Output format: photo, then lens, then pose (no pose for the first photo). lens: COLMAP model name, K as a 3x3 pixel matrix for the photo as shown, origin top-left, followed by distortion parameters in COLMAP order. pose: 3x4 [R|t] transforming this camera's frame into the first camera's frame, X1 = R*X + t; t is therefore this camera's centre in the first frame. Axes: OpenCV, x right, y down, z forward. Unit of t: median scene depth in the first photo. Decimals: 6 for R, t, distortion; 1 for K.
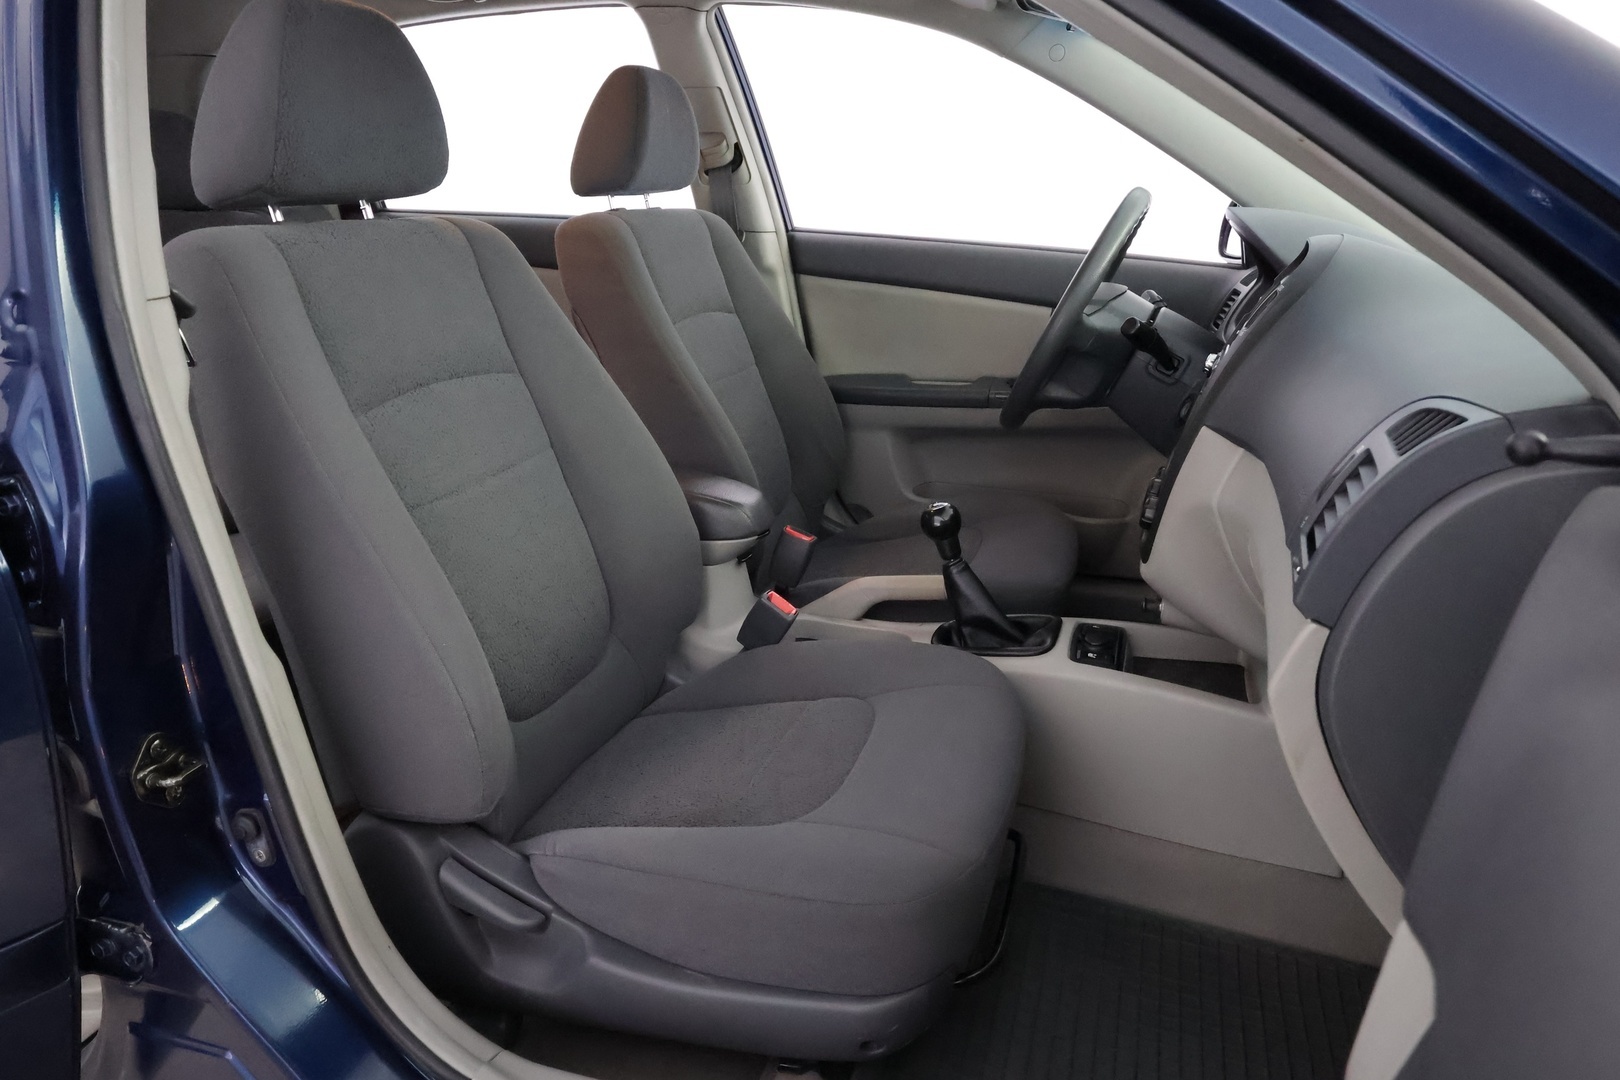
lens RADIAL K [[1073.0, 0, 823.0], [0, 1073.0, 537.9], [0, 0, 1]] dist [-0.006636, -0.001591]
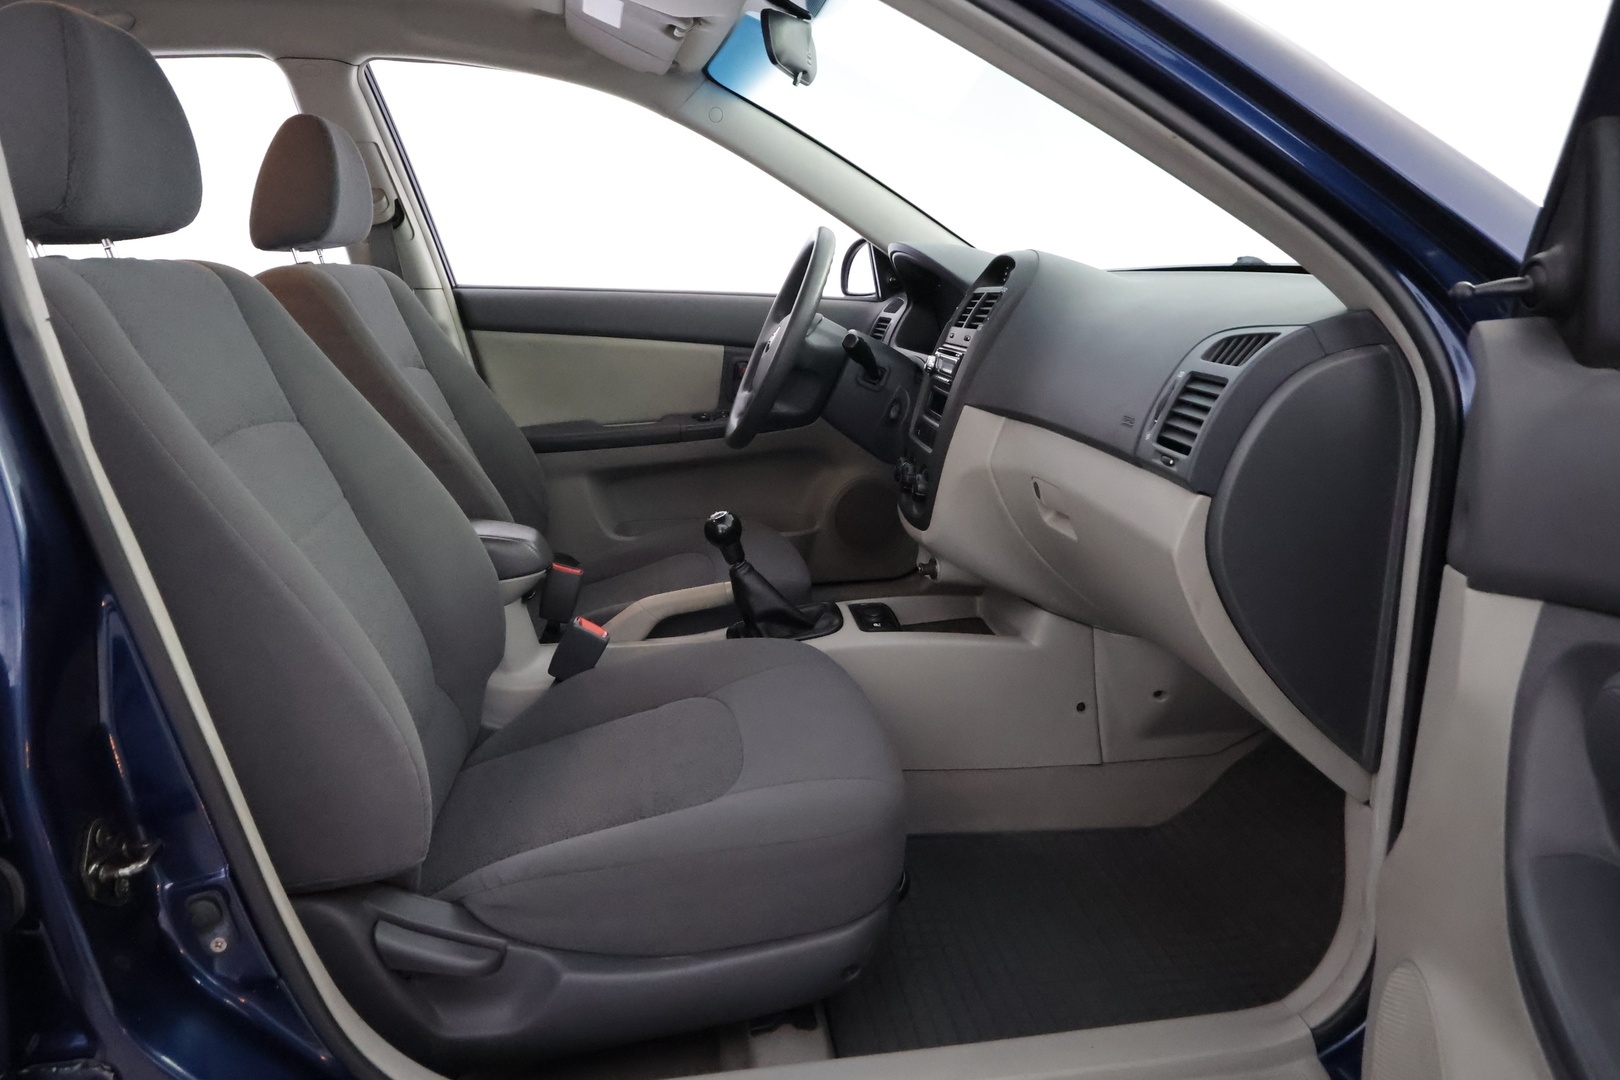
lens RADIAL K [[1073.0, 0, 811.6], [0, 1073.0, 535.9], [0, 0, 1]] dist [-0.006636, -0.001591]
pose [[0.906439, -0.130202, 0.401765, -0.233476], [0.159293, 0.986432, -0.039711, 0.046348], [-0.391143, 0.099994, 0.914881, -0.016969]]
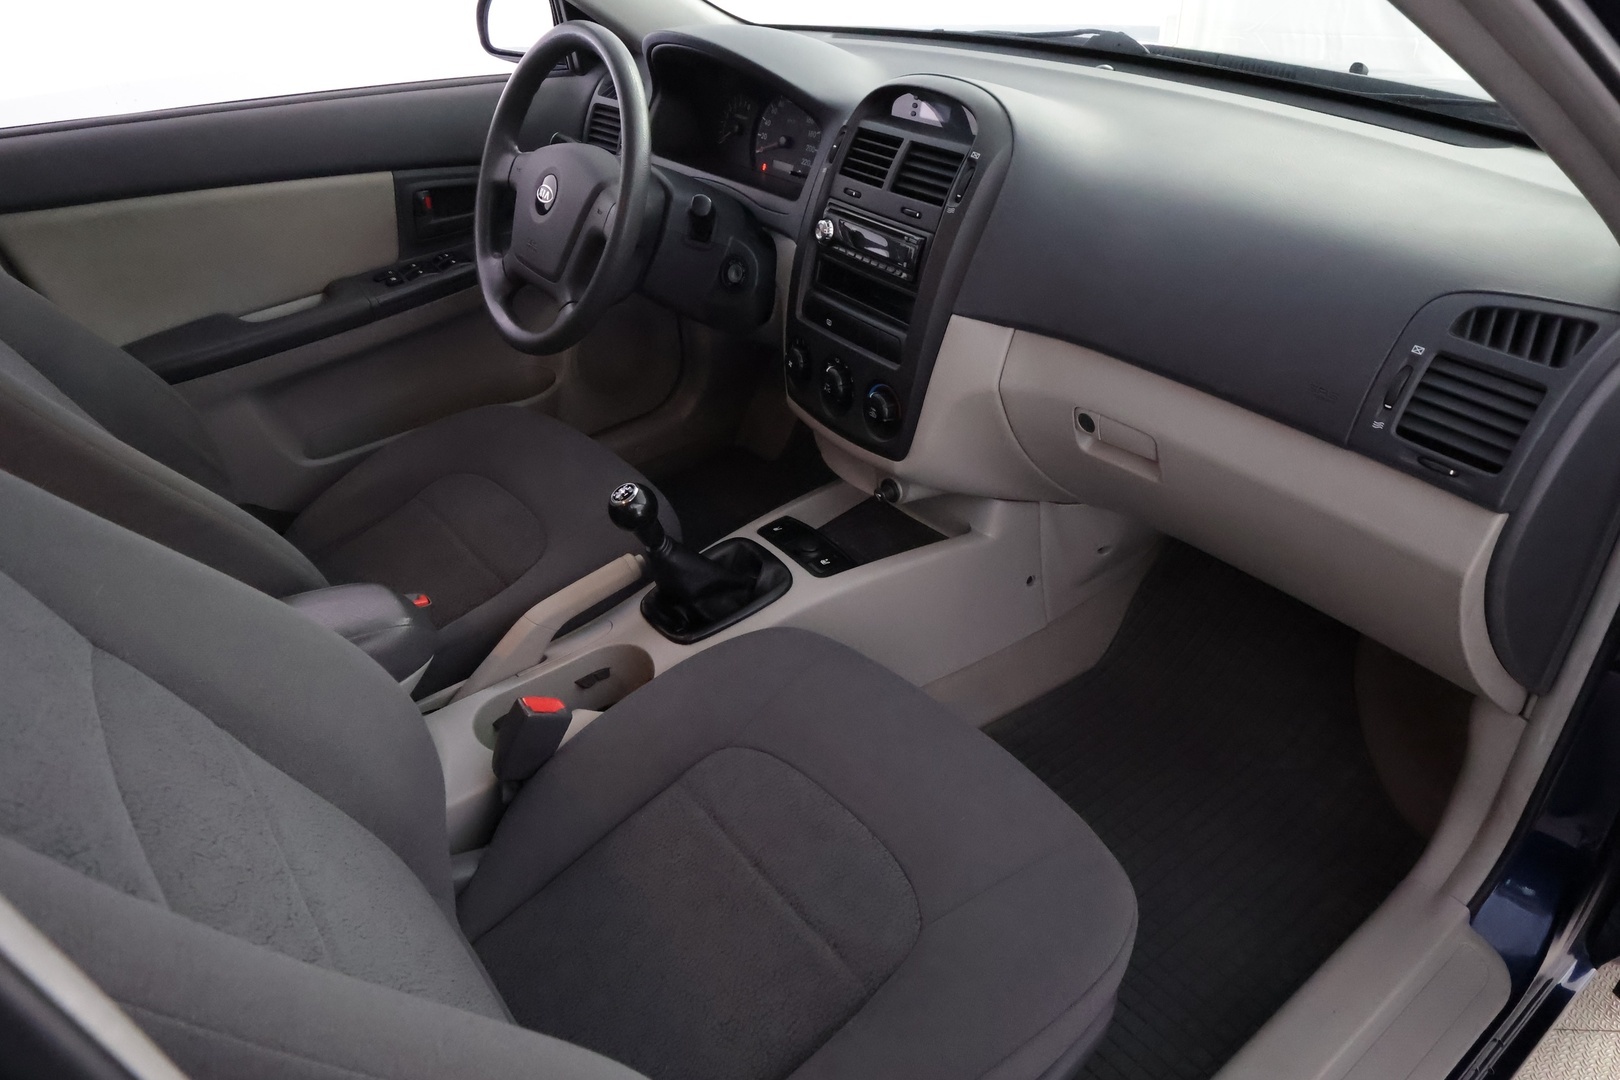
lens RADIAL K [[1073.0, 0, 813.6], [0, 1073.0, 545.3], [0, 0, 1]] dist [-0.006636, -0.001591]
pose [[0.575708, -0.487726, 0.656265, -0.349171], [0.298850, 0.872601, 0.386338, -0.256356], [-0.761084, -0.026294, 0.648120, 0.351603]]
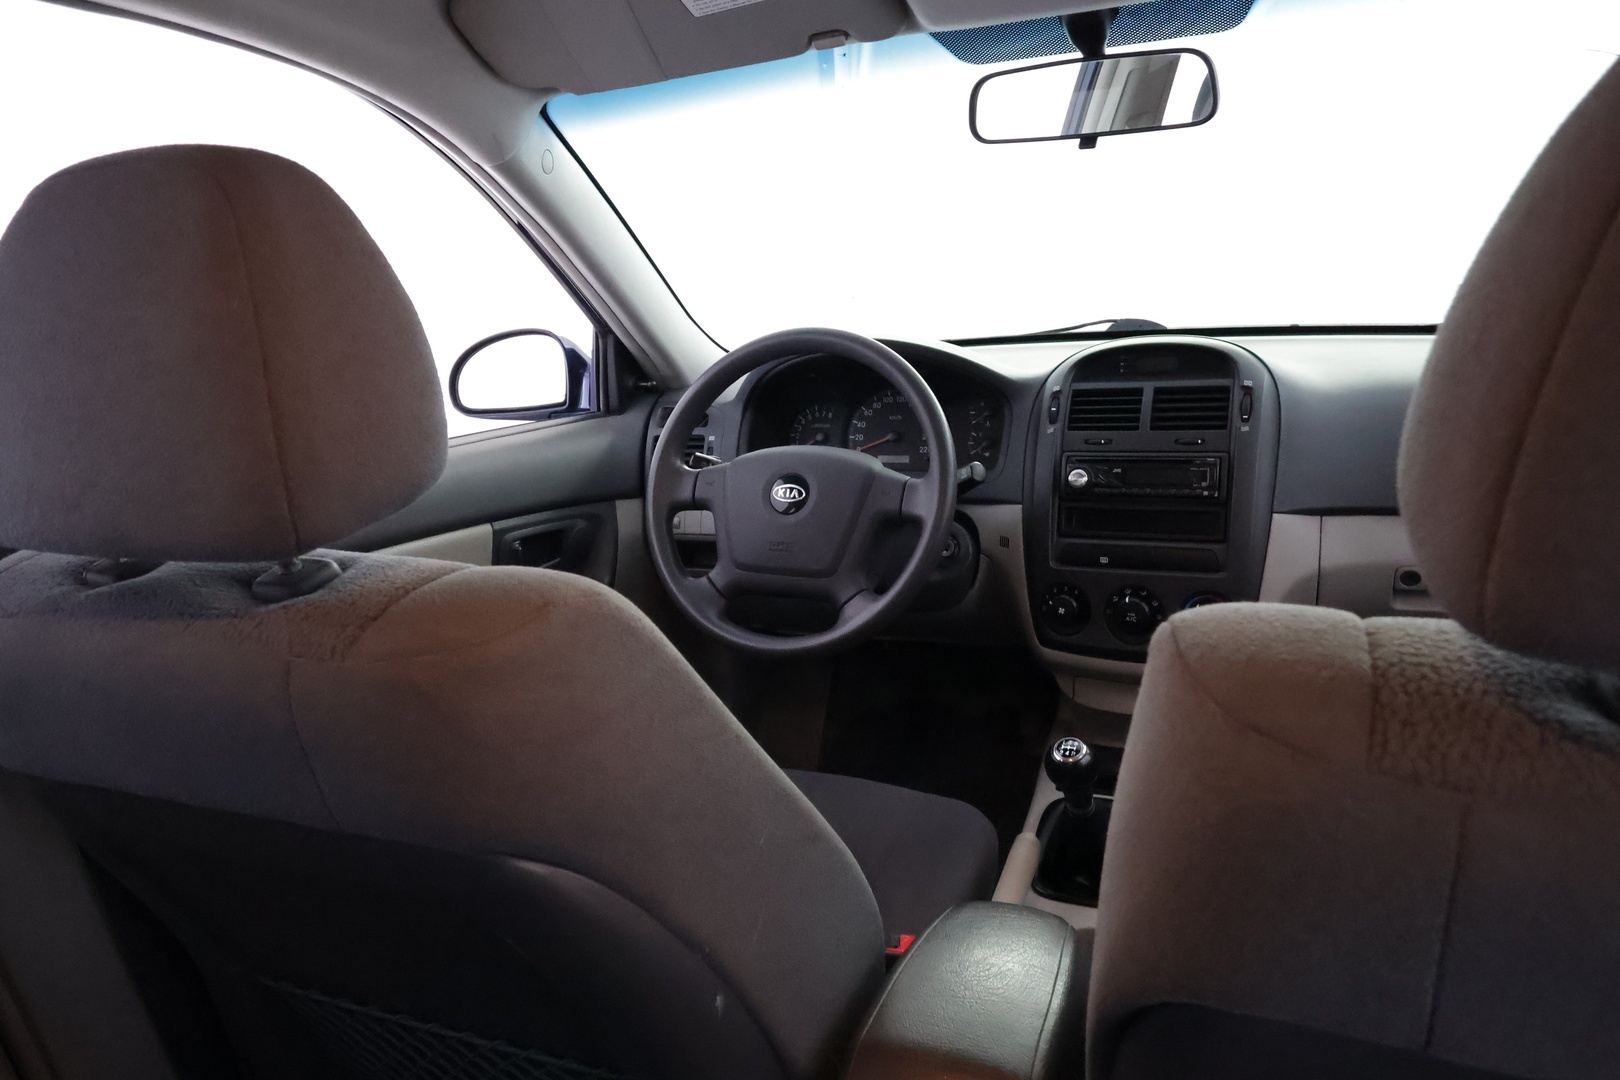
lens RADIAL K [[1073.0, 0, 814.7], [0, 1073.0, 540.2], [0, 0, 1]] dist [-0.006636, -0.001591]
pose [[0.096579, -0.286354, 0.953244, -0.564994], [0.375562, 0.897411, 0.231531, -0.389149], [-0.921751, 0.335641, 0.194215, 0.938303]]
